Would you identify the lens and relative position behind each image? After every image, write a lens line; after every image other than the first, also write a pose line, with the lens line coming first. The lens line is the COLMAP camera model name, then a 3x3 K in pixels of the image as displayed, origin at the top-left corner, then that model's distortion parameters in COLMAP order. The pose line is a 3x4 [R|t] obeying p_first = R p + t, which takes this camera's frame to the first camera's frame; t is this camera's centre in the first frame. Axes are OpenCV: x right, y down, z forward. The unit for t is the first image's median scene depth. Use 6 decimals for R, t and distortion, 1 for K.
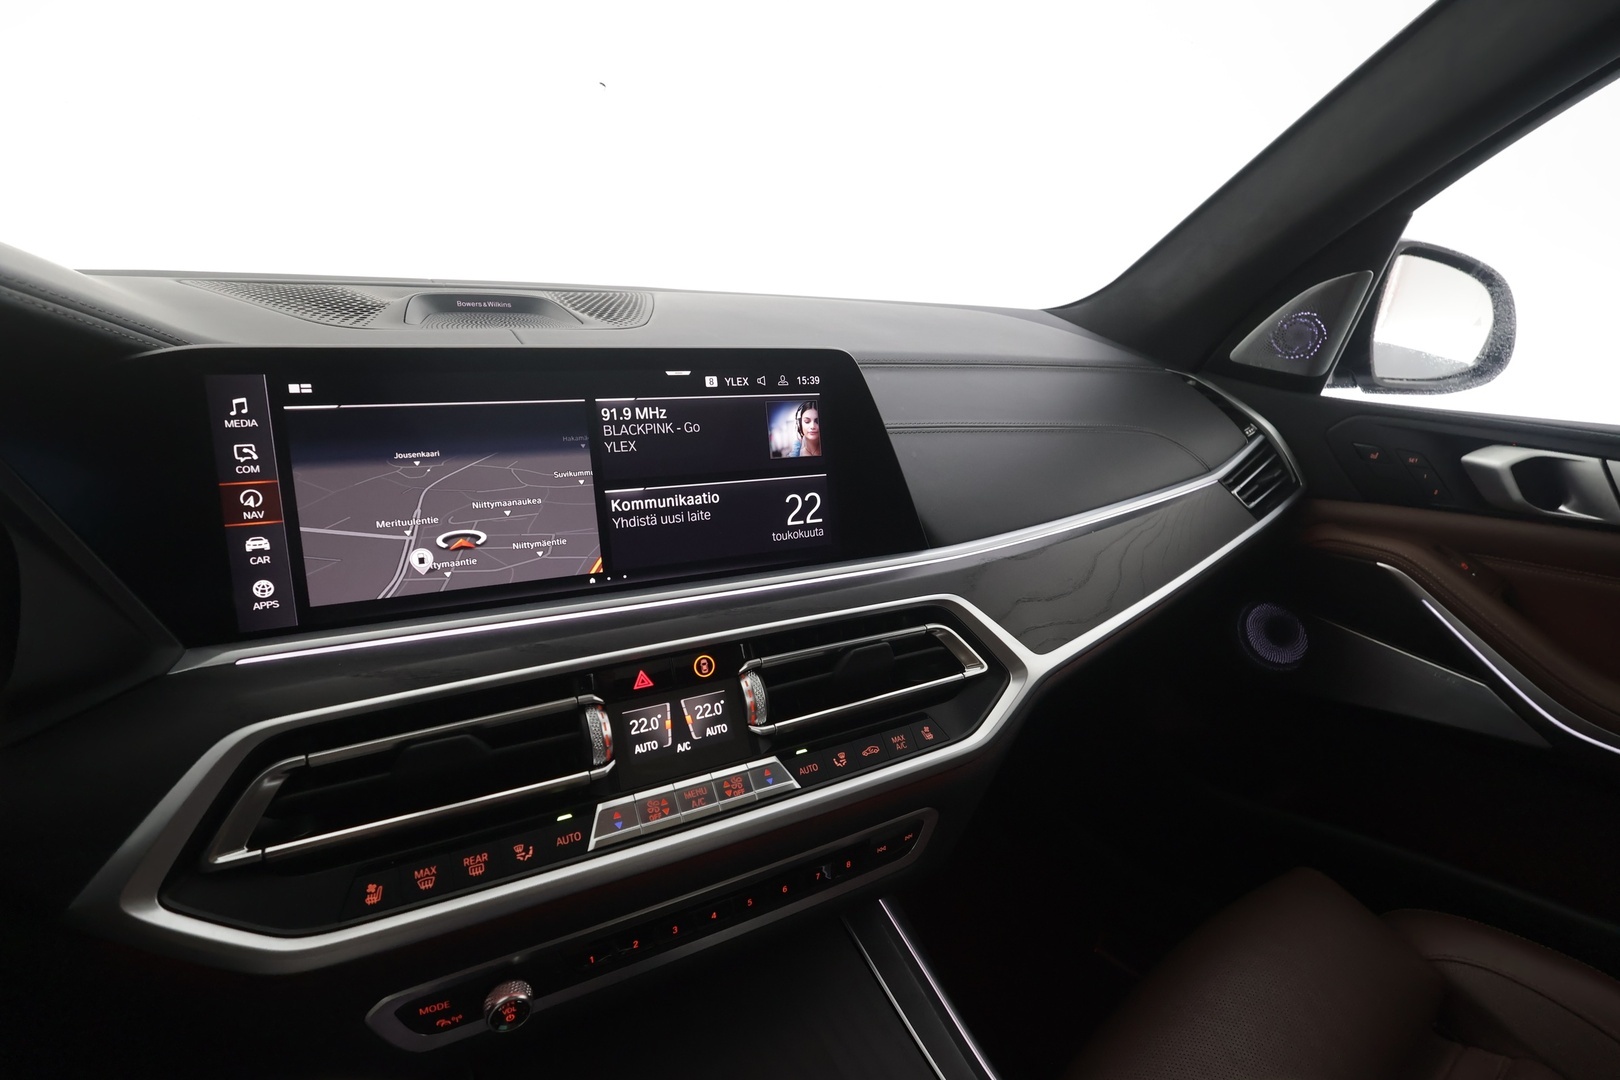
lens RADIAL K [[746.9, 0, 809.5], [0, 746.9, 541.1], [0, 0, 1]] dist [-0.000208, 0.002081]
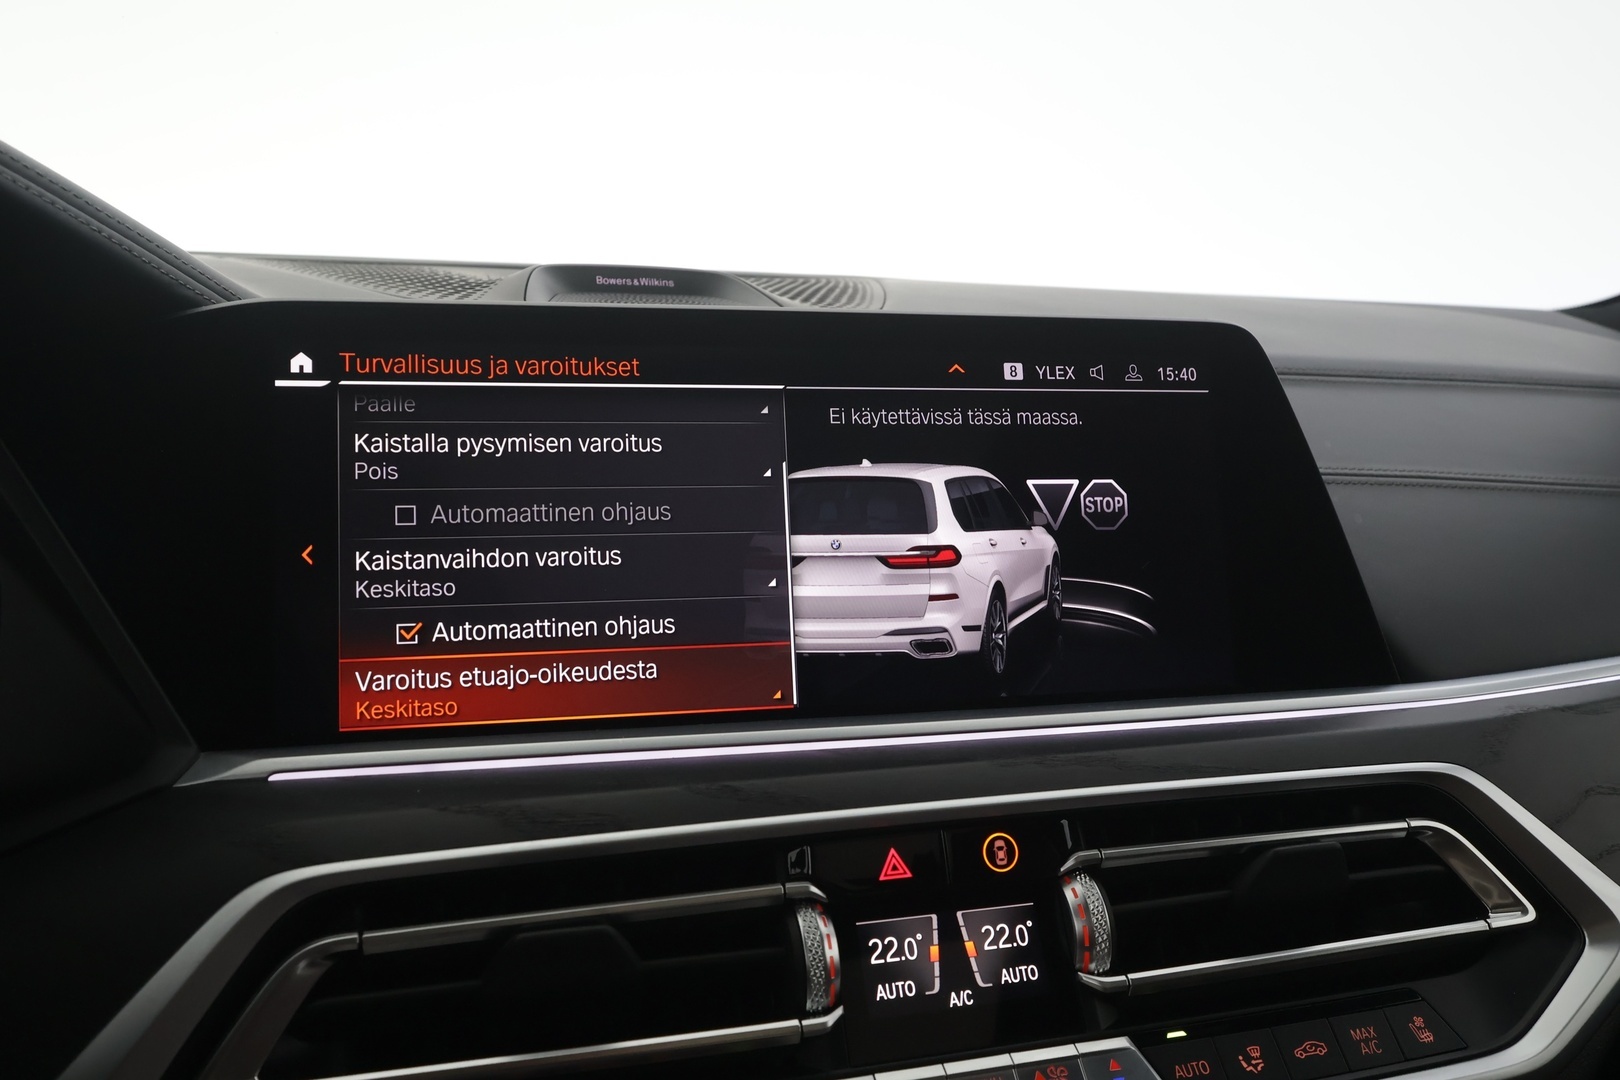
lens RADIAL K [[1268.5, 0, 810.8], [0, 1268.5, 542.1], [0, 0, 1]] dist [0.002178, 0.009529]
pose [[0.979562, 0.017226, -0.200404, -0.091766], [-0.049829, 0.986052, -0.158802, 0.094580], [0.194874, 0.165542, 0.966757, 0.020733]]
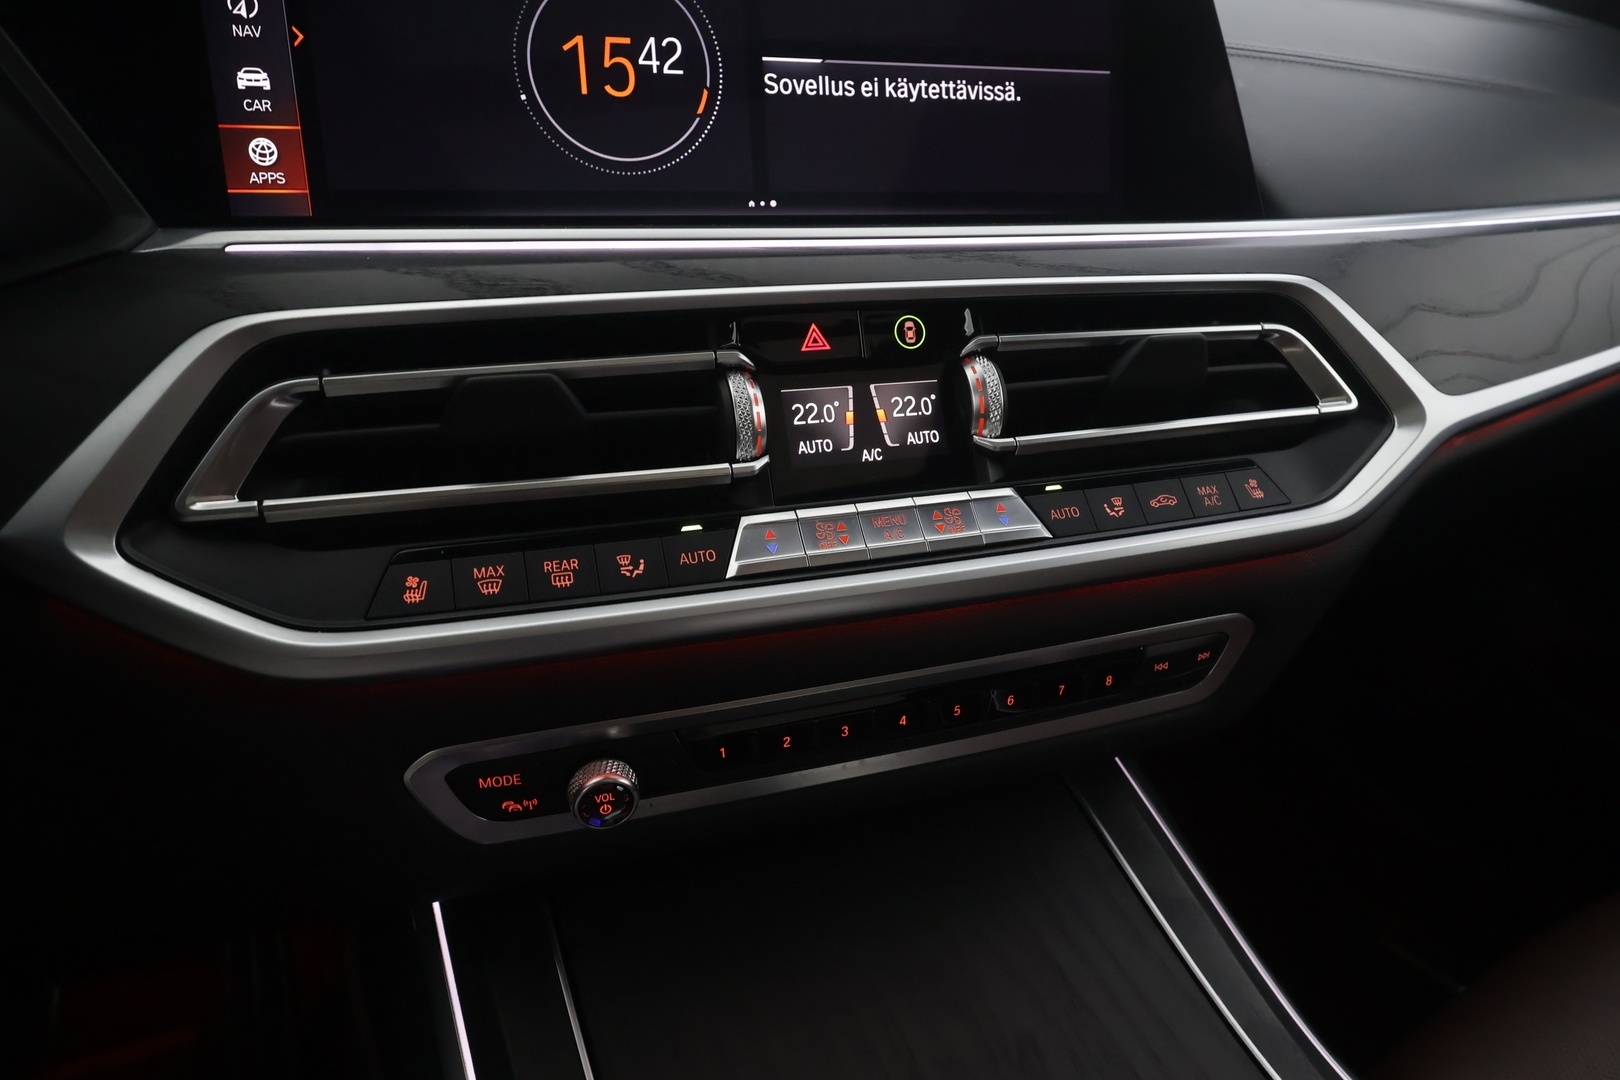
lens RADIAL K [[956.2, 0, 808.4], [0, 956.2, 536.8], [0, 0, 1]] dist [0.007029, -0.000521]
pose [[0.986579, 0.062231, -0.150959, -0.091091], [-0.045947, 0.992973, 0.109057, 0.248470], [0.156685, -0.100657, 0.982506, 0.179462]]
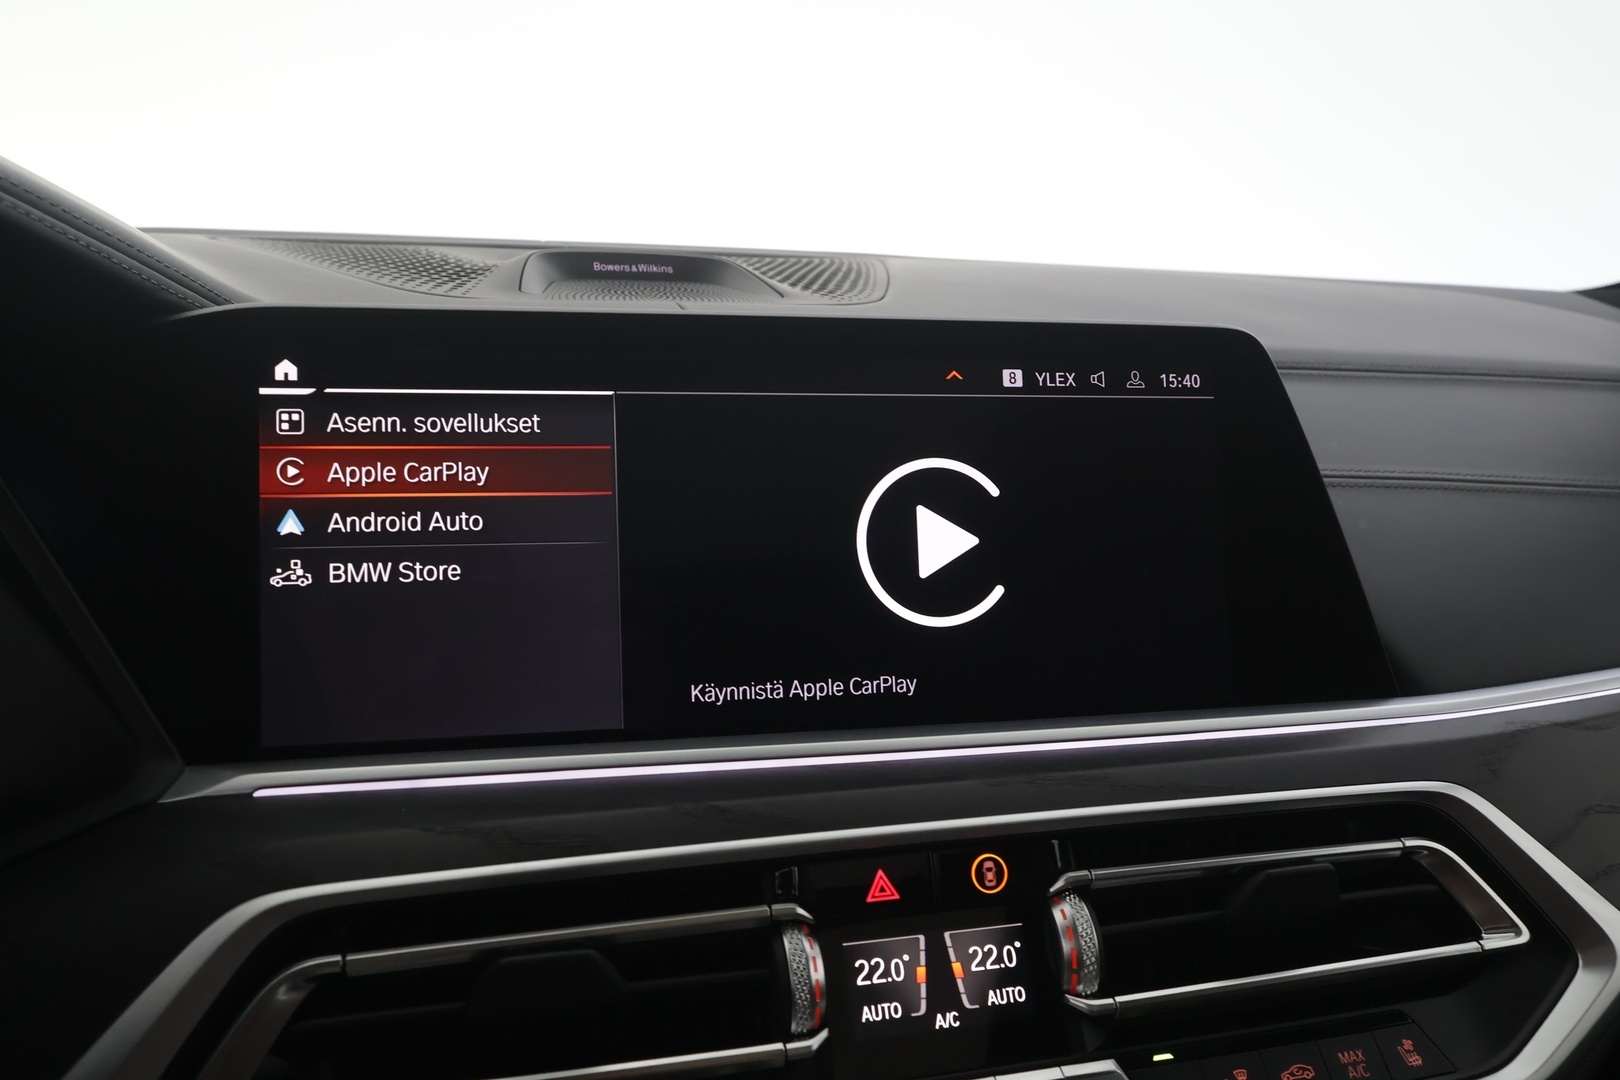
lens RADIAL K [[1268.5, 0, 809.9], [0, 1268.5, 542.6], [0, 0, 1]] dist [0.002178, 0.009529]
pose [[0.977586, 0.034931, -0.207621, -0.082412], [-0.061083, 0.990781, -0.120919, 0.045480], [0.201483, 0.130890, 0.970707, 0.029757]]
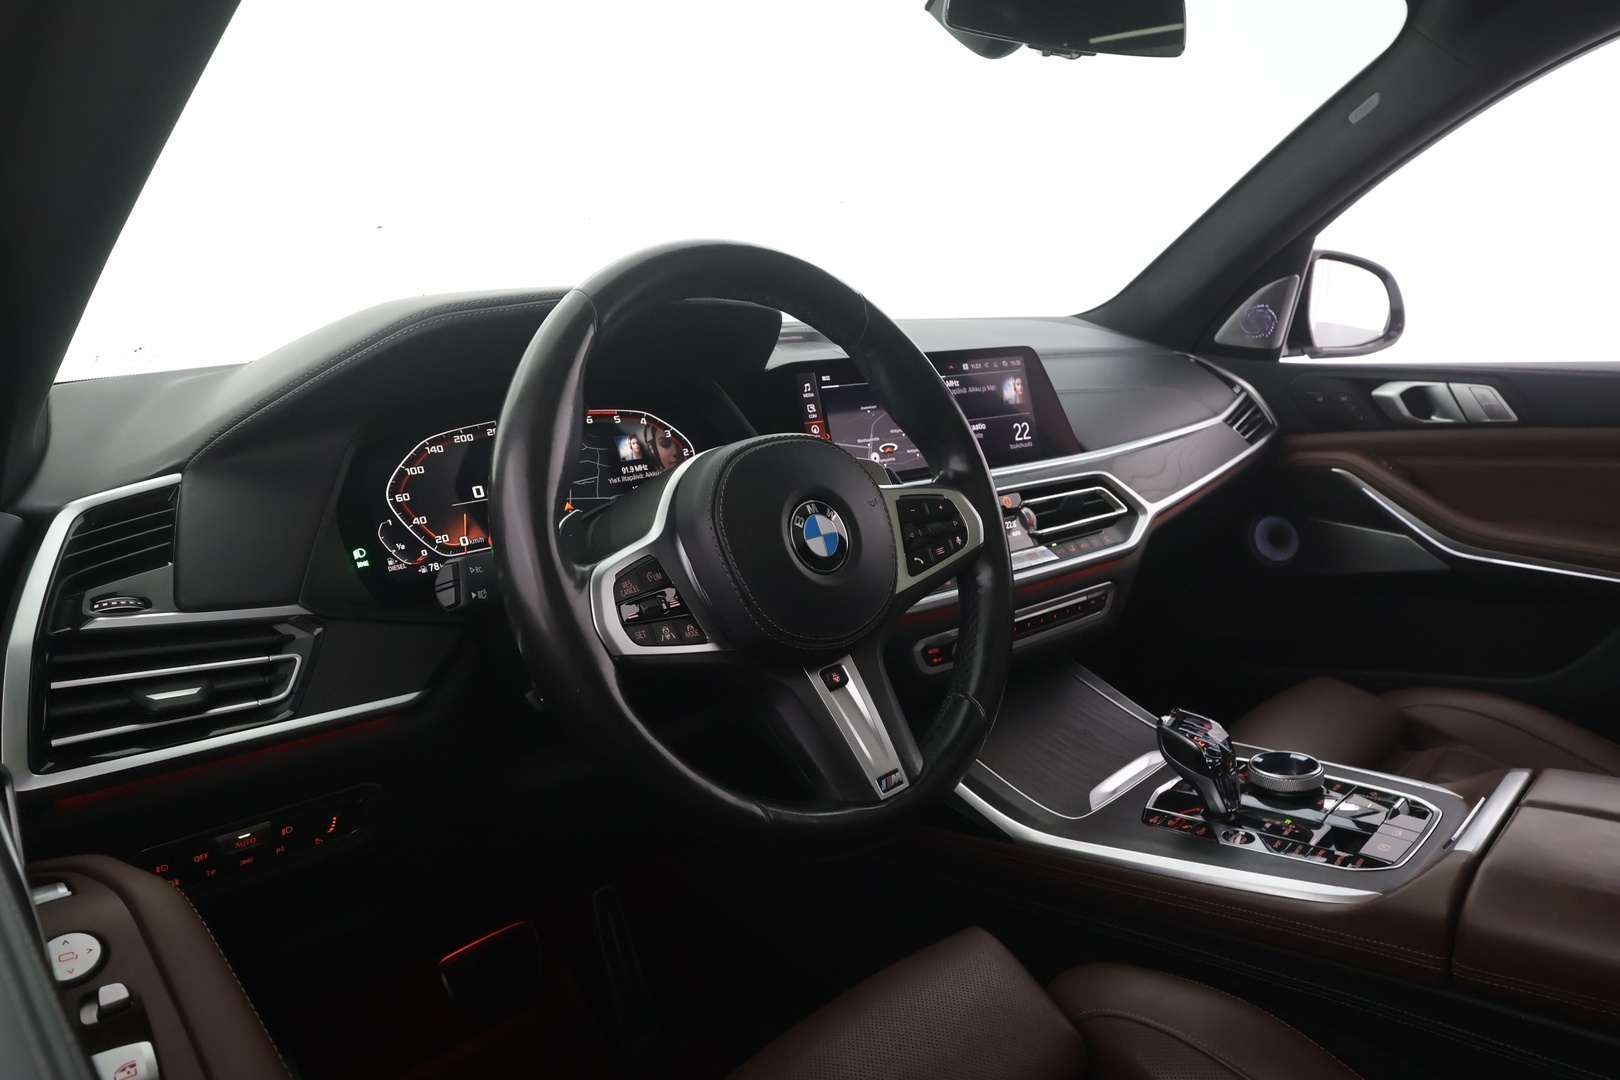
lens RADIAL K [[1007.5, 0, 801.8], [0, 1007.5, 545.3], [0, 0, 1]] dist [0.001753, 0.003593]
pose [[0.986617, -0.099866, 0.128893, -1.021212], [0.110980, 0.990424, -0.082123, 0.432654], [-0.119458, 0.095329, 0.988252, -1.557937]]
